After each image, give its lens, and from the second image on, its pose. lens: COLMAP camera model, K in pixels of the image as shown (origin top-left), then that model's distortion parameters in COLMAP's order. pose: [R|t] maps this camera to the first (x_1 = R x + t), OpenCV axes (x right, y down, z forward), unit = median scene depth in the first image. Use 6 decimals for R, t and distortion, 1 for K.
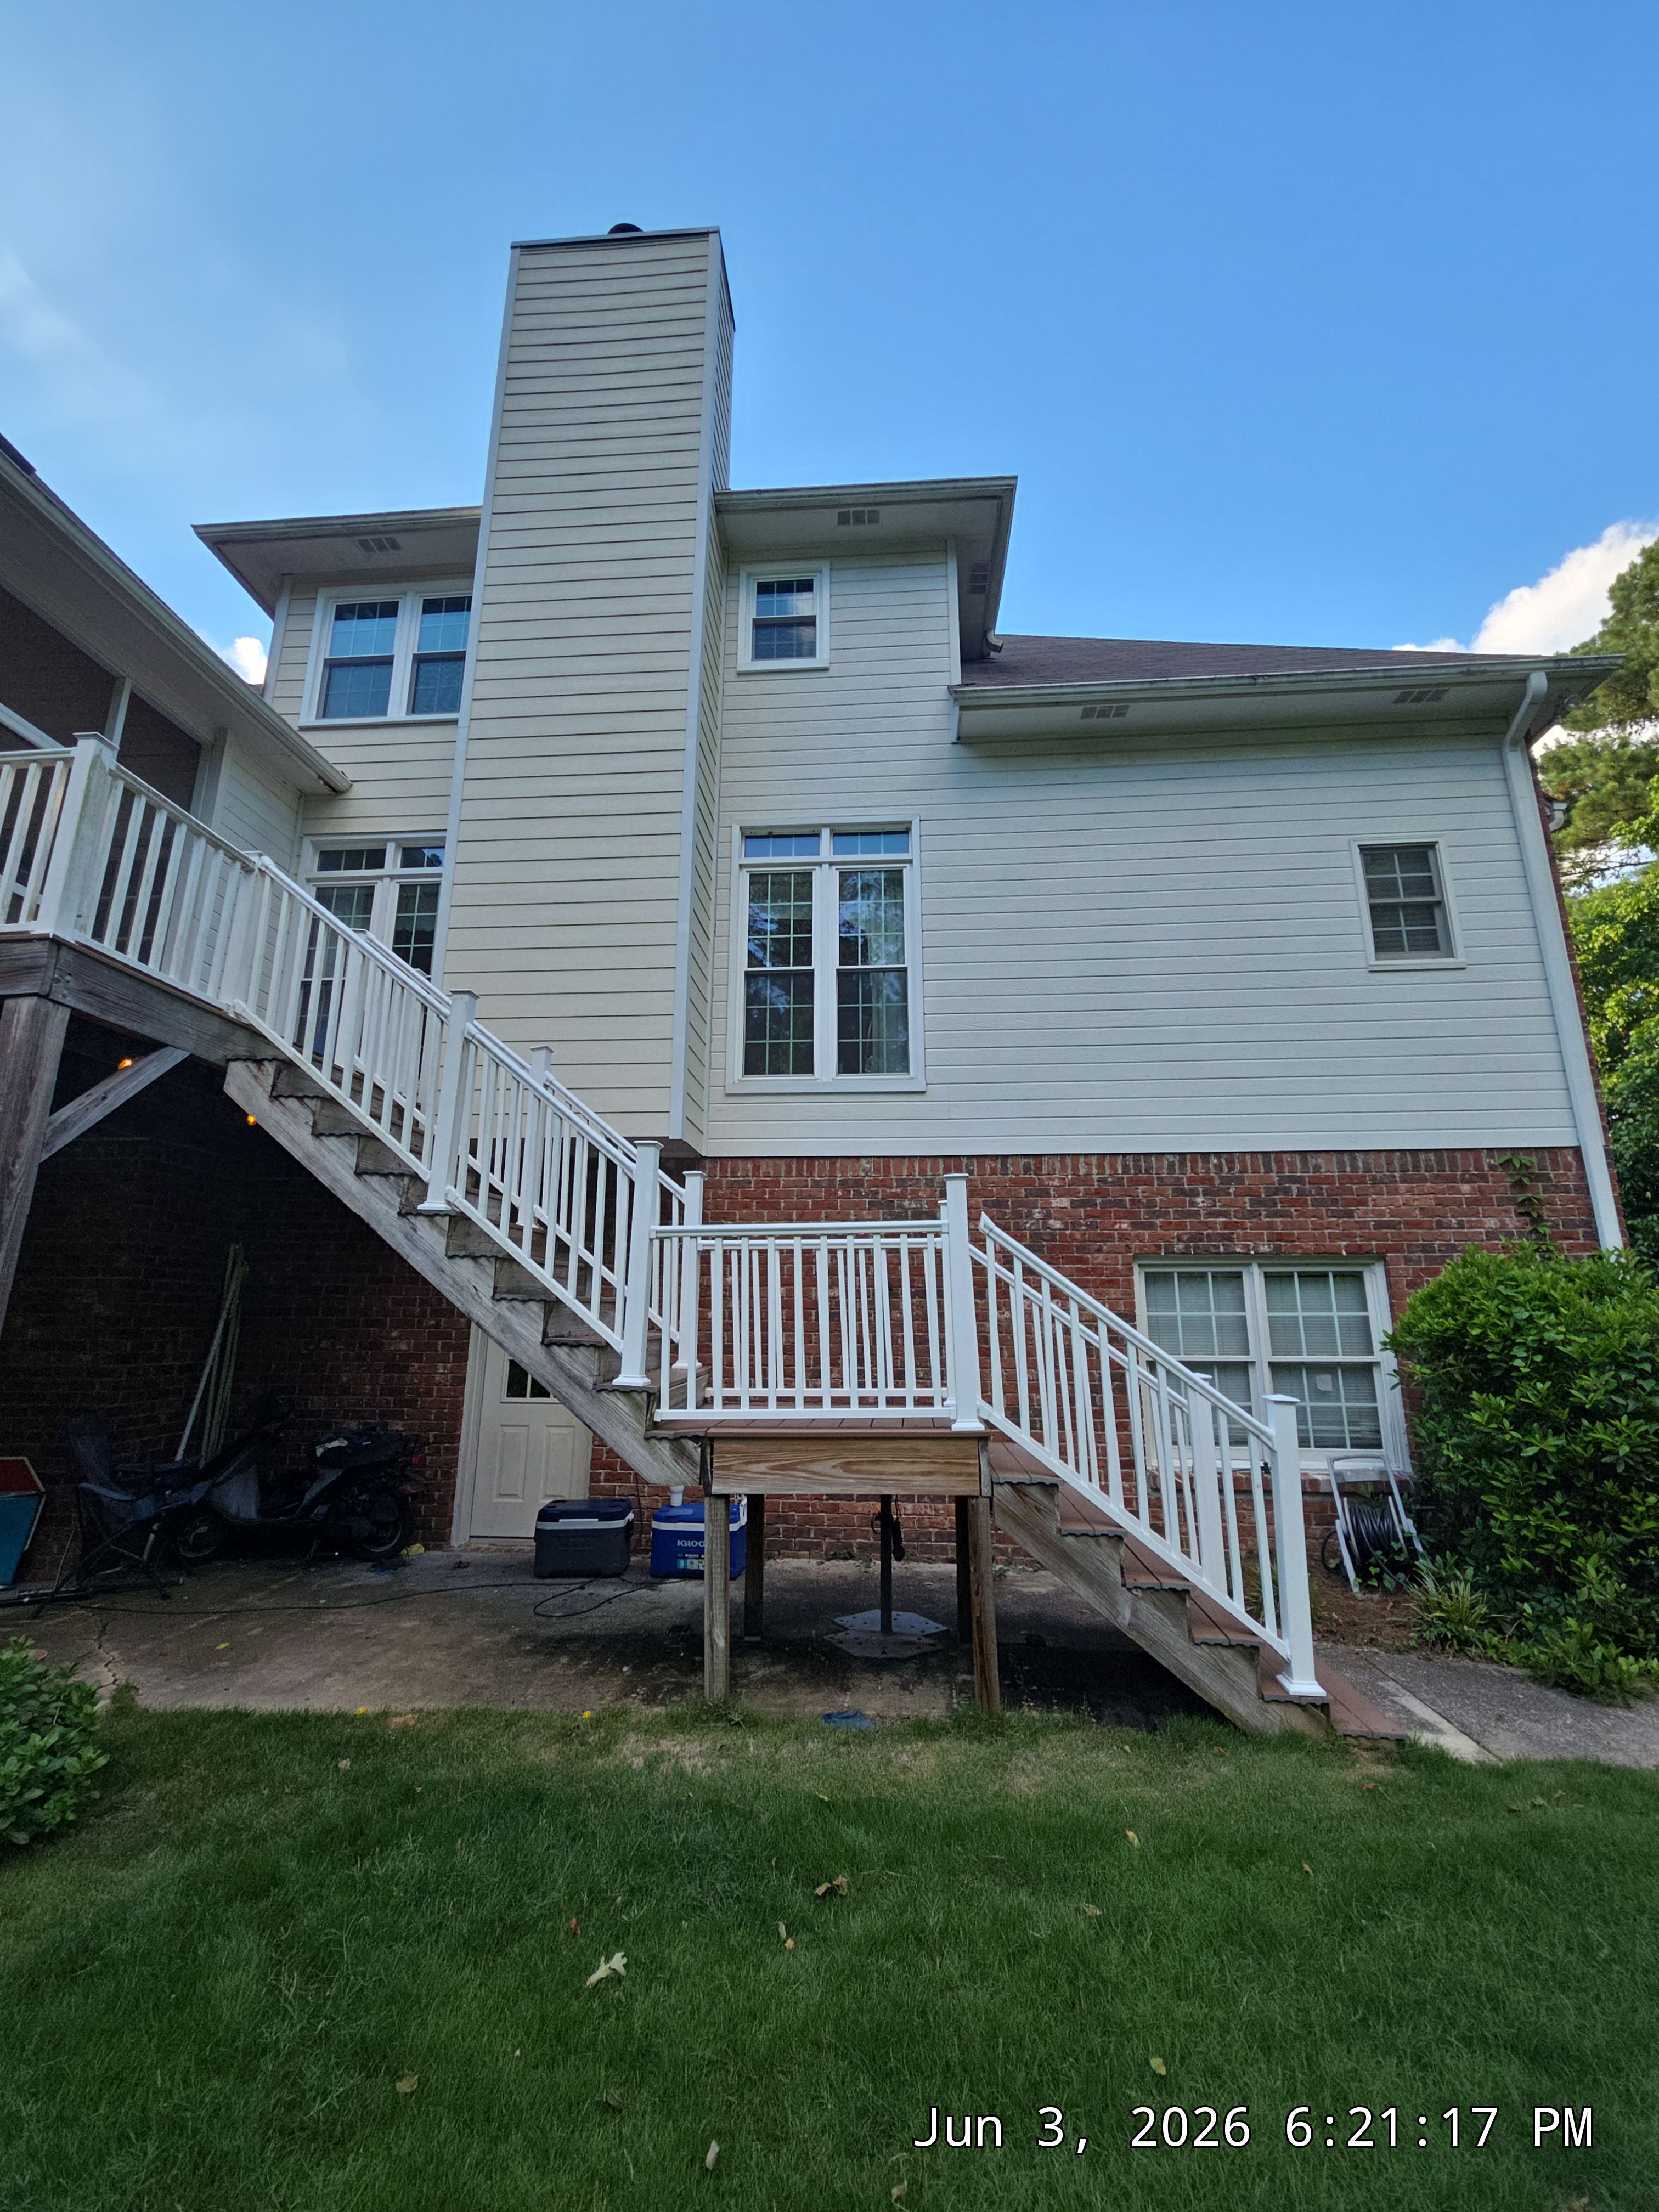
lens RADIAL K [[885.7, 0, 817.6], [0, 885.7, 1114.5], [0, 0, 1]] dist [0.000484, -0.000498]
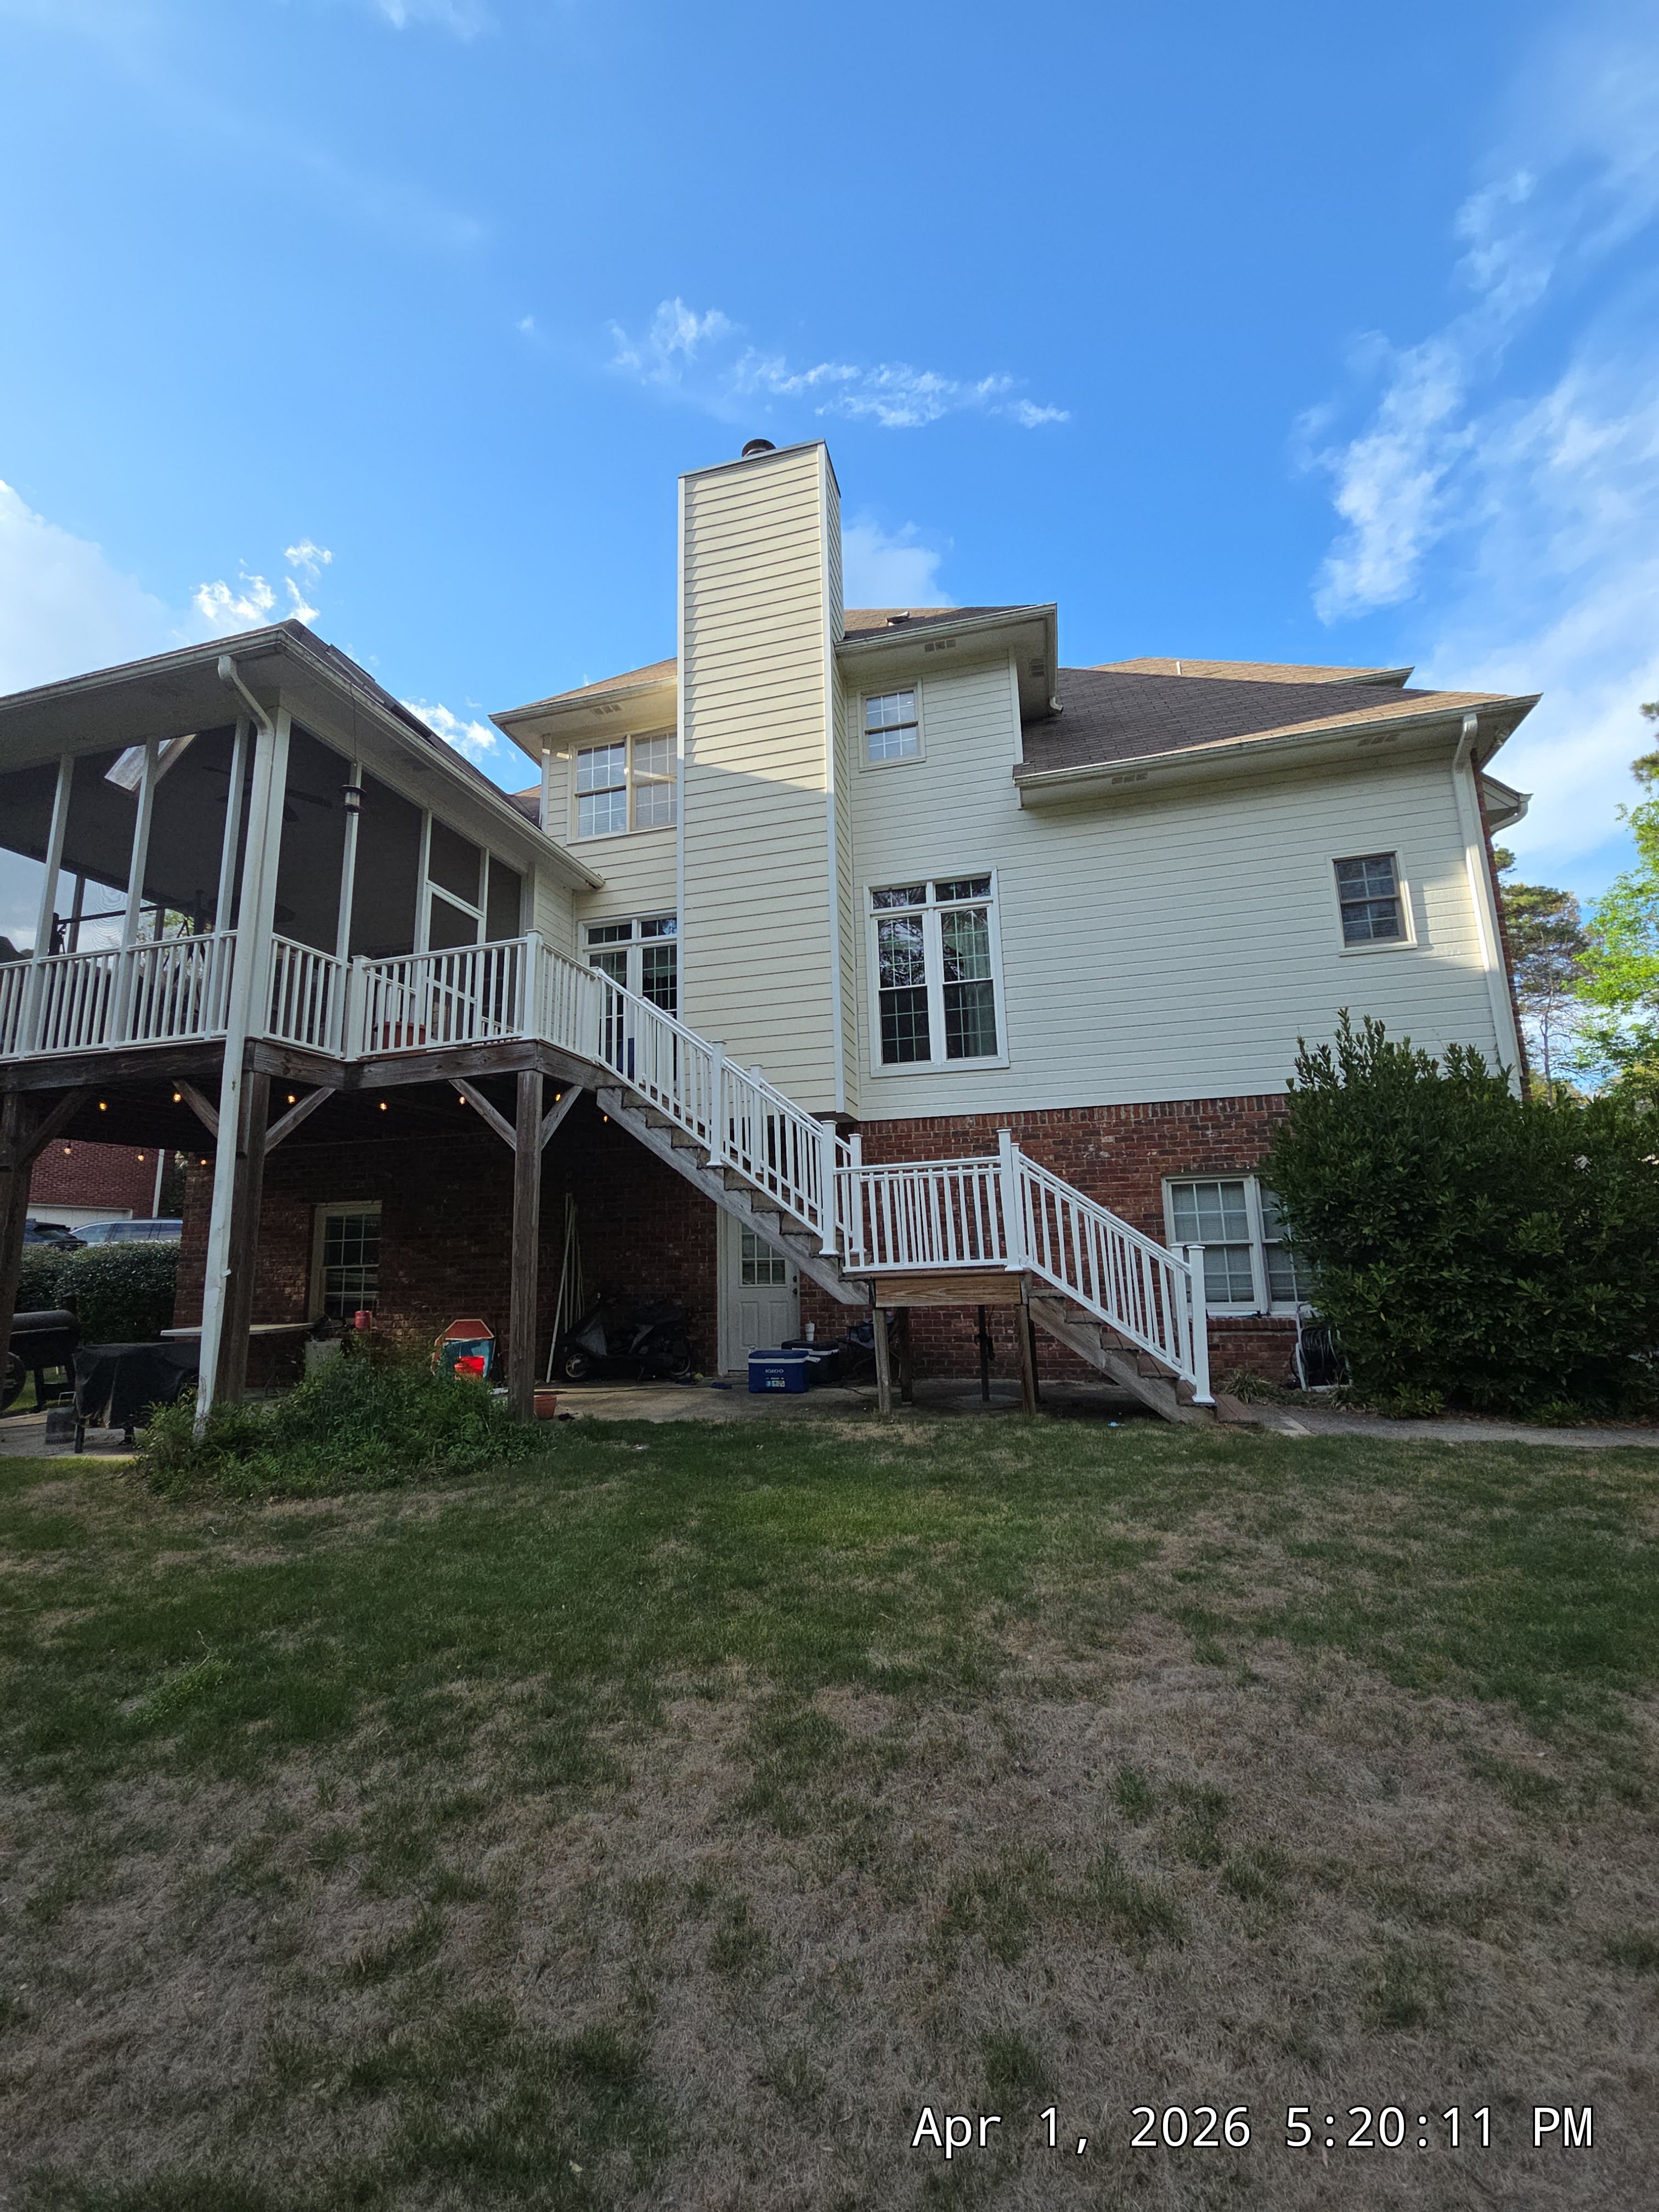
lens RADIAL K [[885.7, 0, 817.6], [0, 885.7, 1114.5], [0, 0, 1]] dist [0.000484, -0.000498]
pose [[0.983324, -0.058829, -0.172084, 0.061365], [0.069308, 0.996049, 0.055528, -0.053356], [0.168137, -0.066528, 0.983516, -0.490868]]
